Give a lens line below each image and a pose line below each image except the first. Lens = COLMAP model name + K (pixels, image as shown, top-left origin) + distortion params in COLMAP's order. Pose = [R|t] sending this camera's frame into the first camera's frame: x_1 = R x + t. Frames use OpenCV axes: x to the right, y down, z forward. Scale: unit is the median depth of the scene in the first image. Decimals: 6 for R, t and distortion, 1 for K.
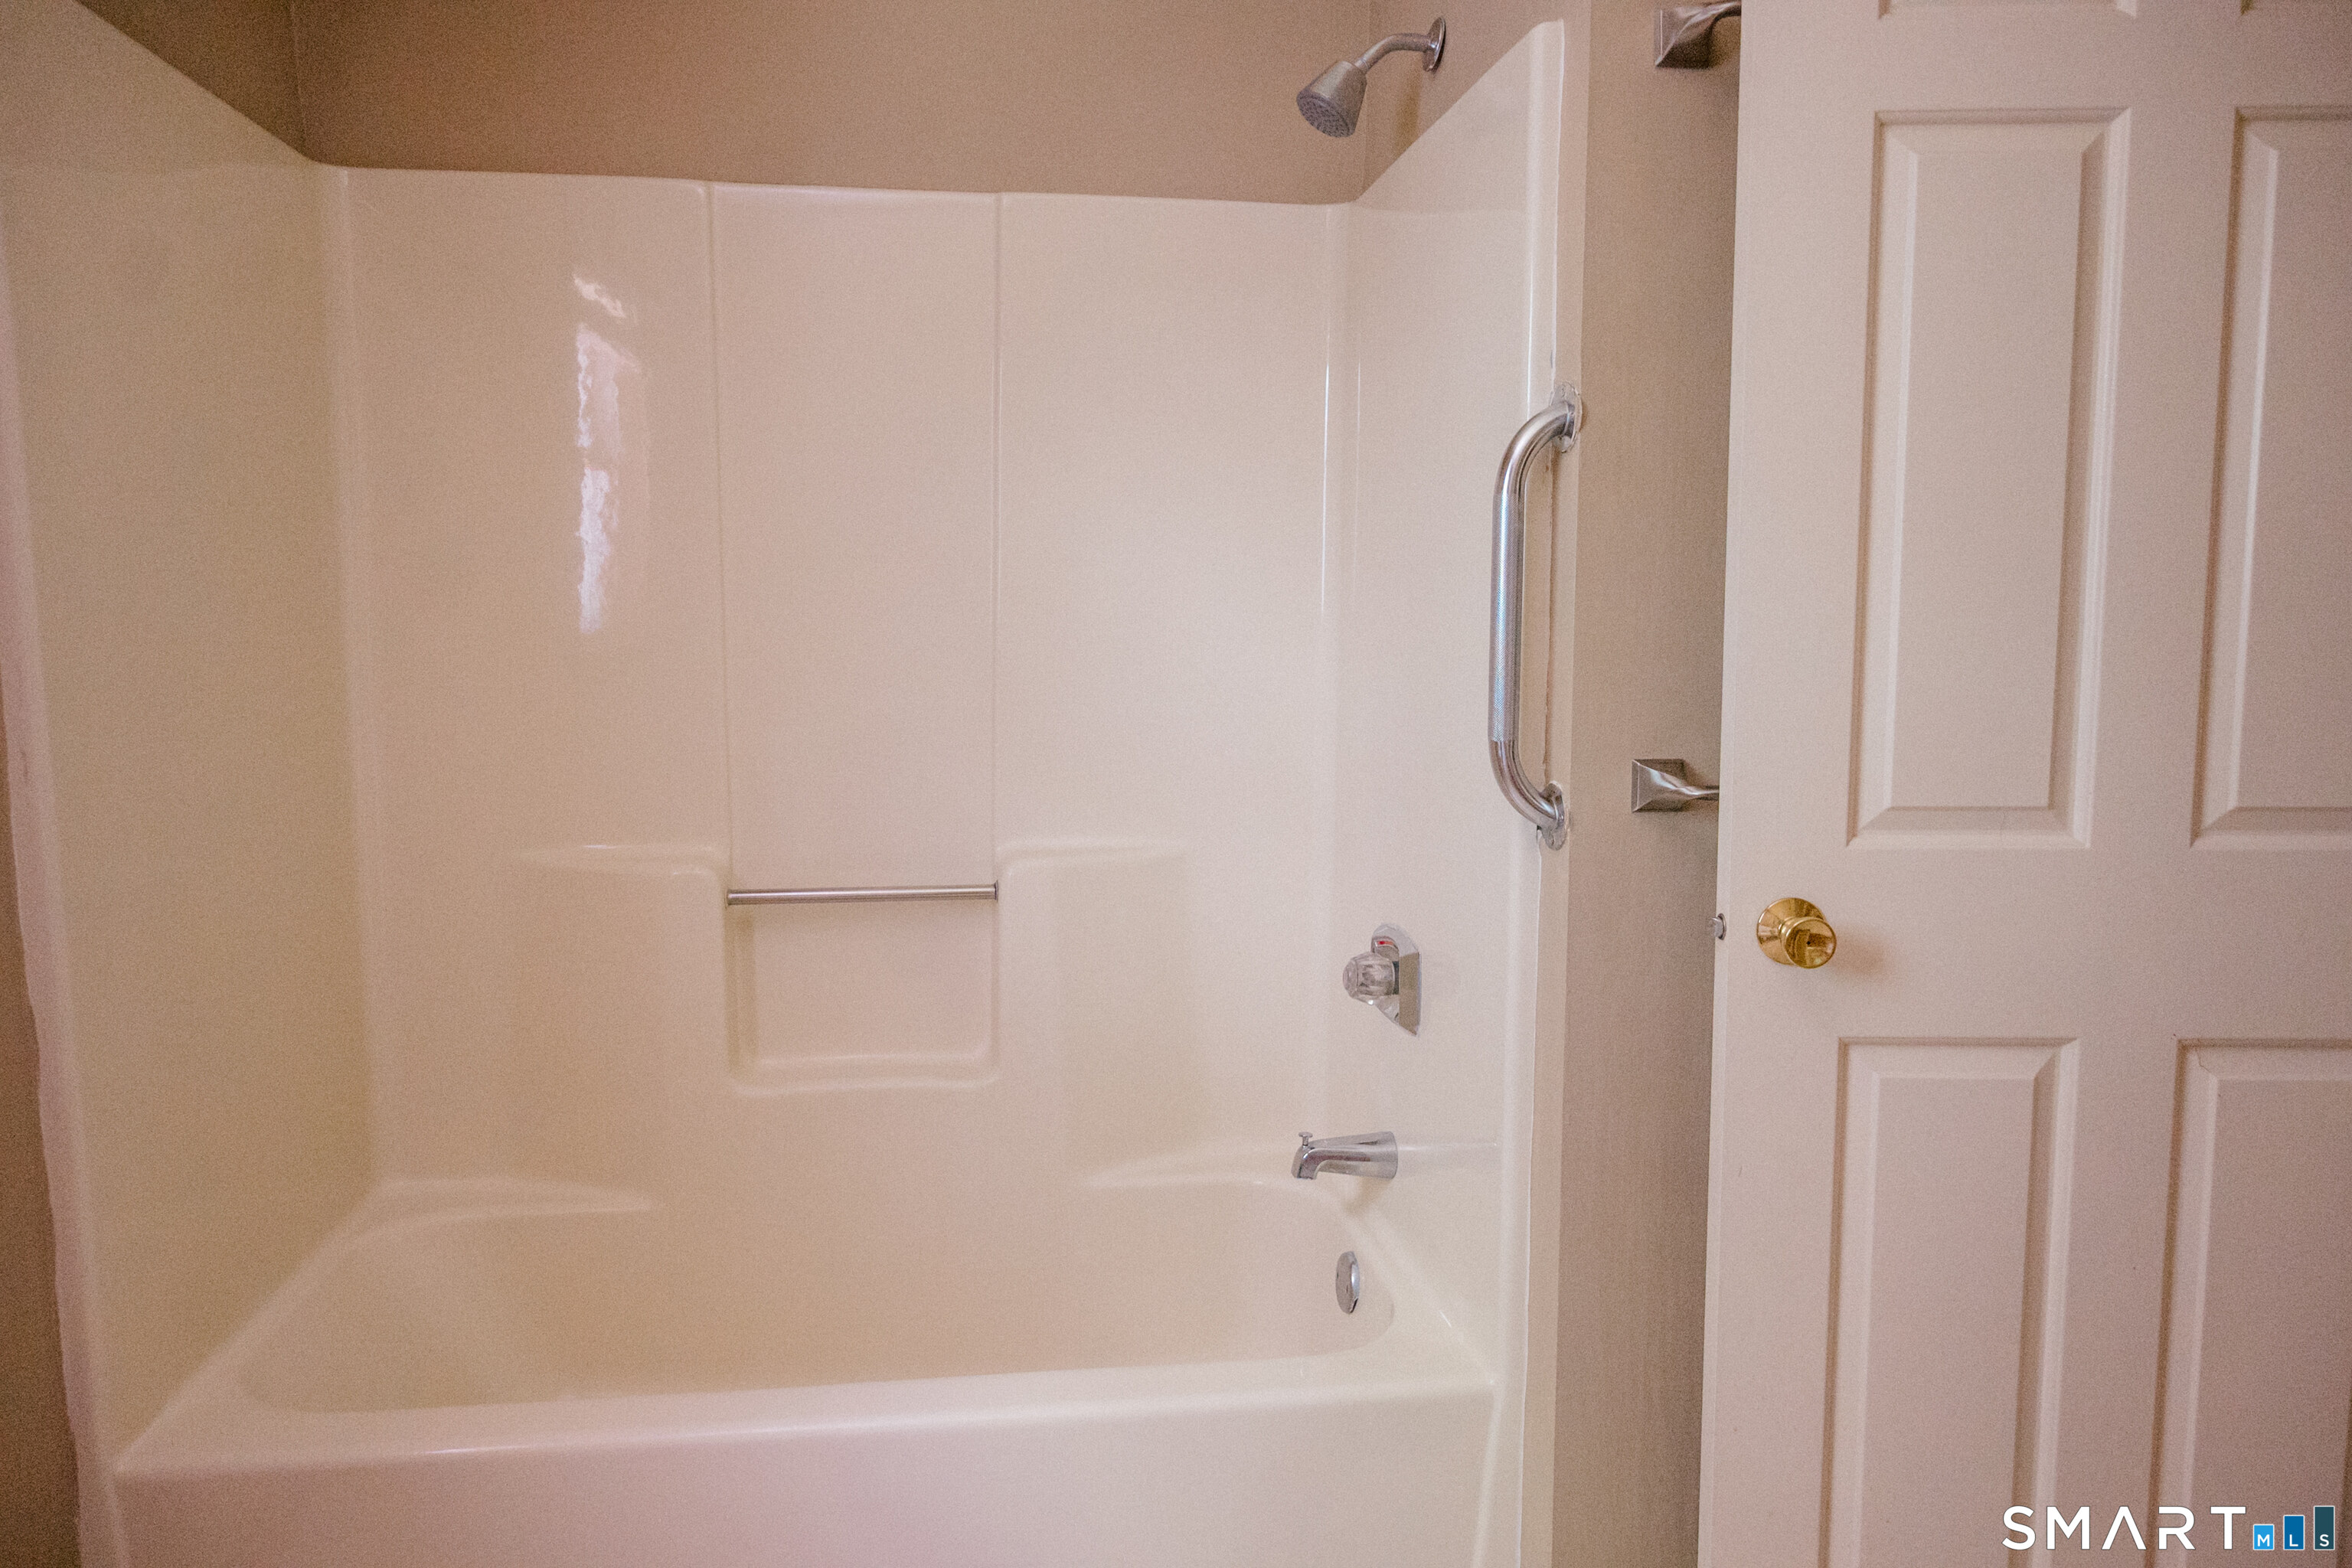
lens RADIAL K [[1608.9, 0, 1175.5], [0, 1608.9, 781.6], [0, 0, 1]] dist [-0.001834, 0.000007]
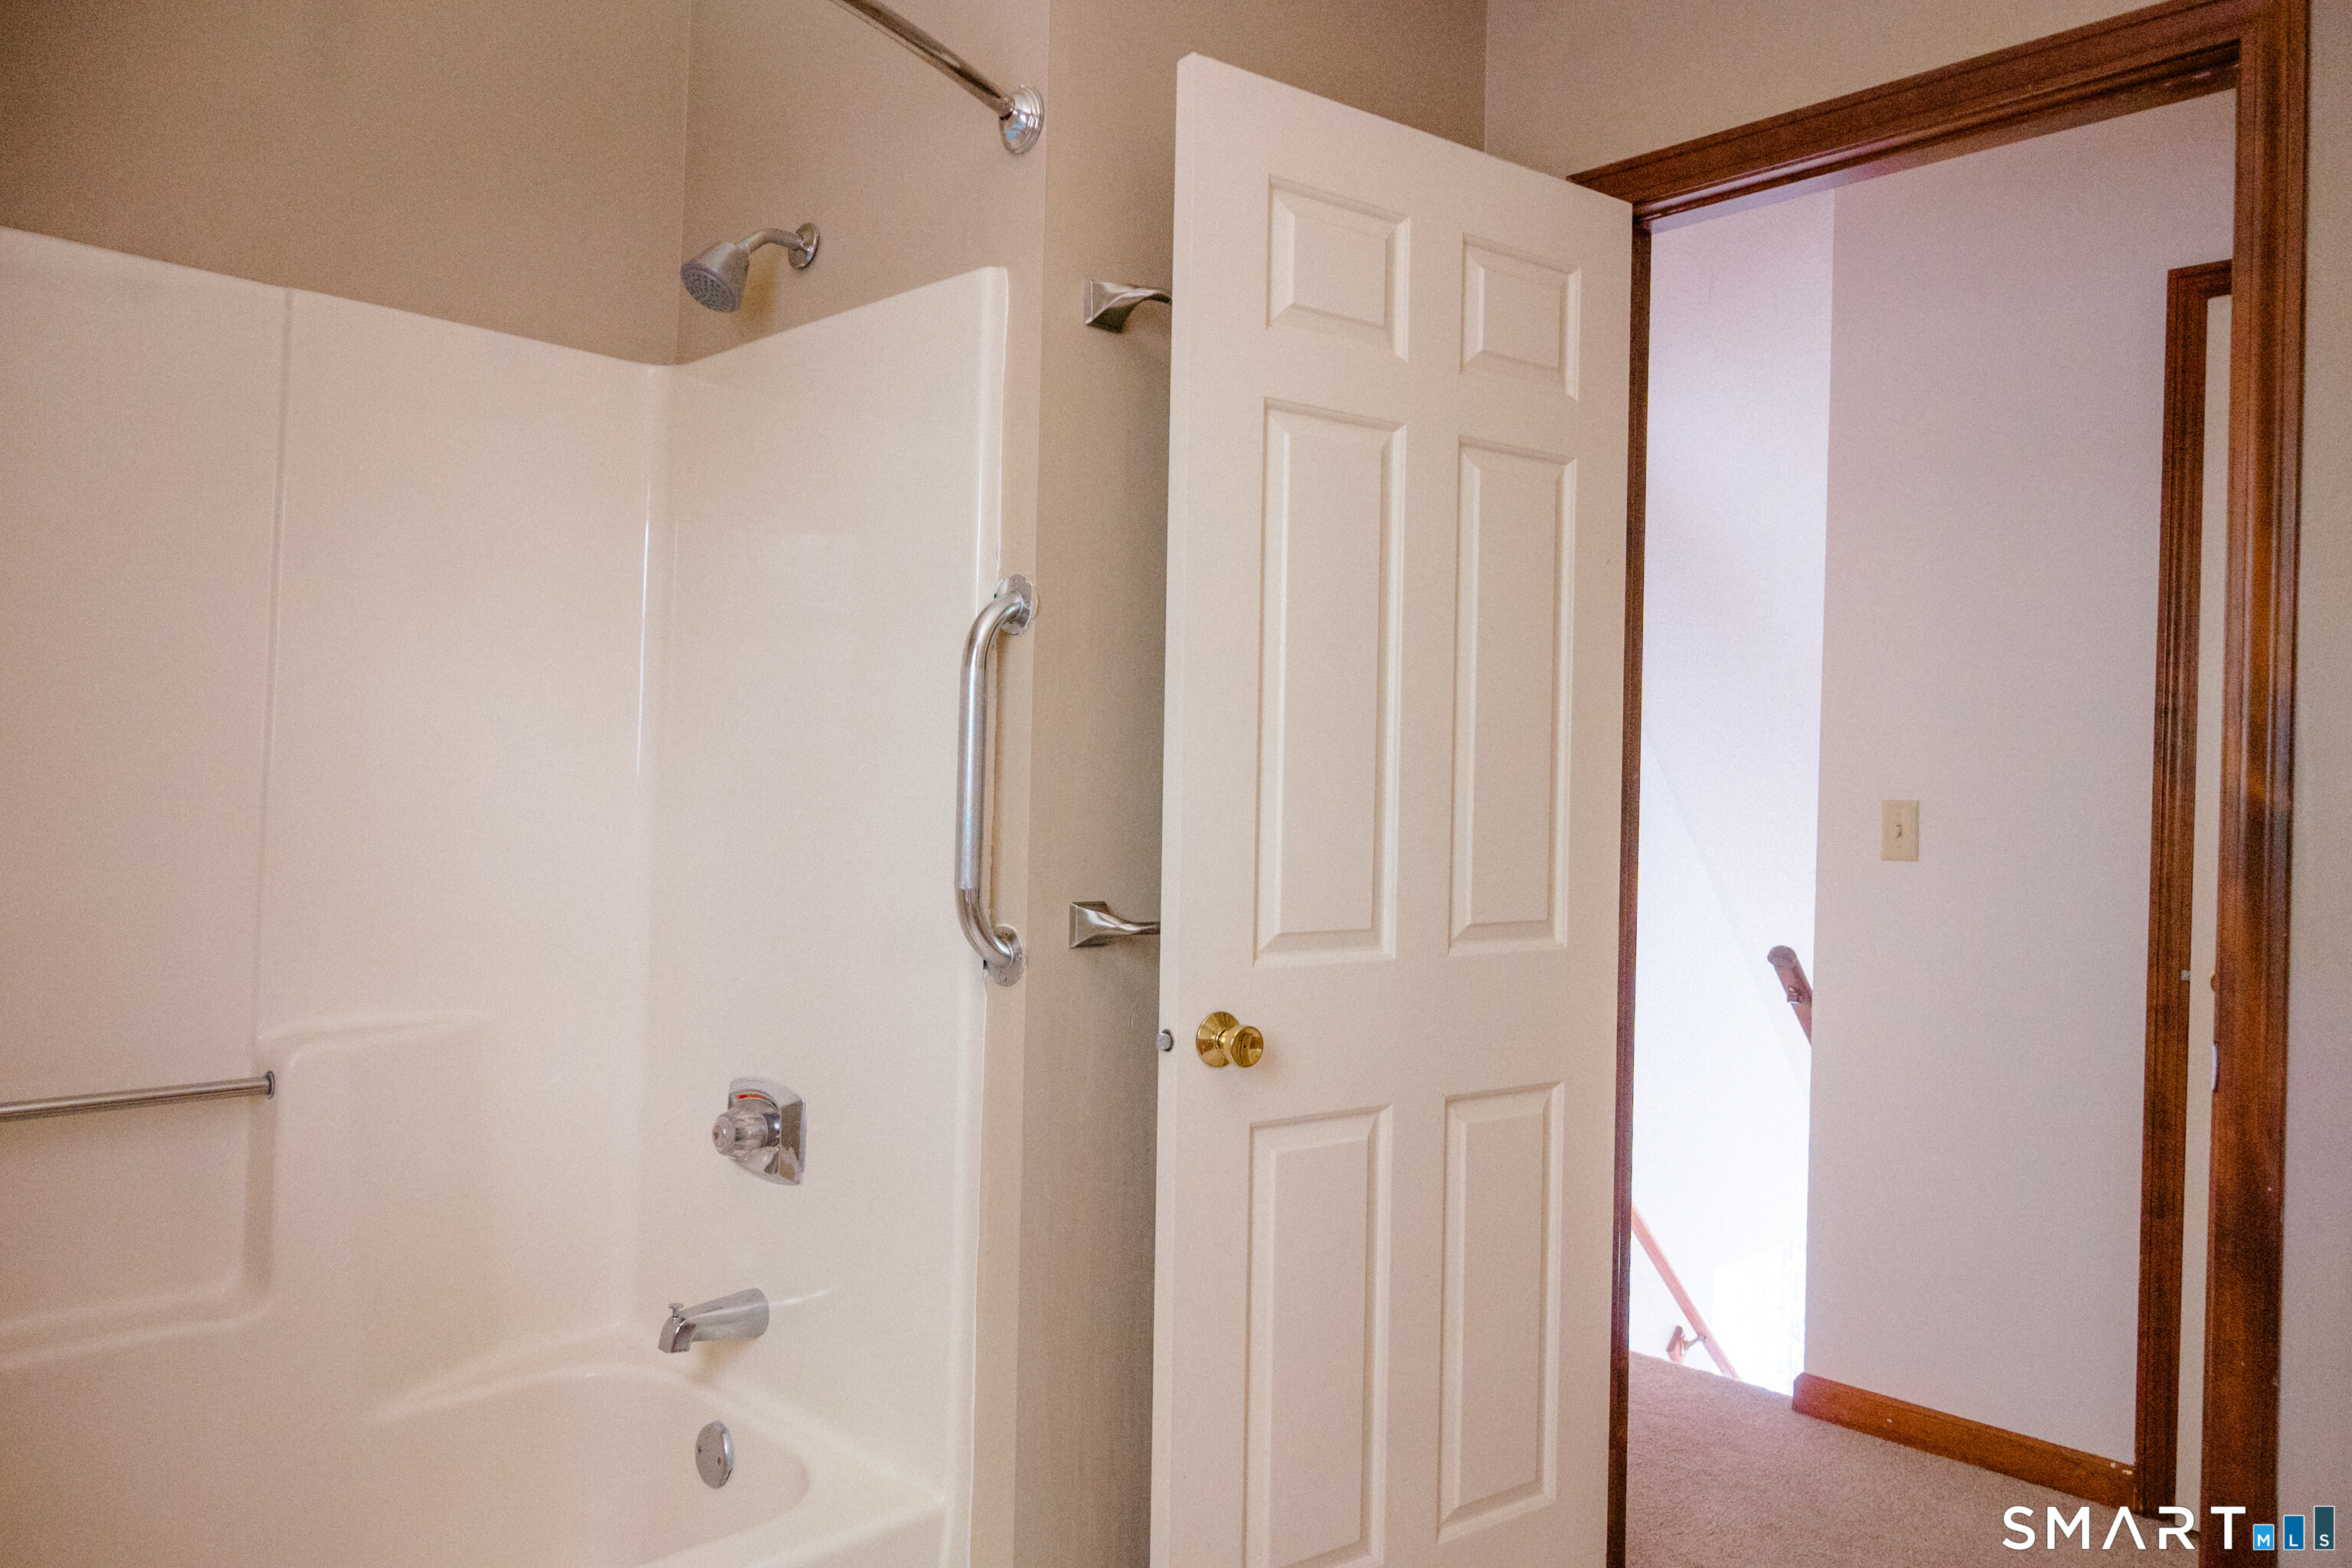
lens RADIAL K [[1608.9, 0, 1184.0], [0, 1608.9, 780.7], [0, 0, 1]] dist [-0.001834, 0.000007]
pose [[0.795575, 0.018875, 0.605561, -0.348359], [0.040461, 0.995628, -0.084190, -0.000394], [-0.604503, 0.091481, 0.791333, 0.032139]]
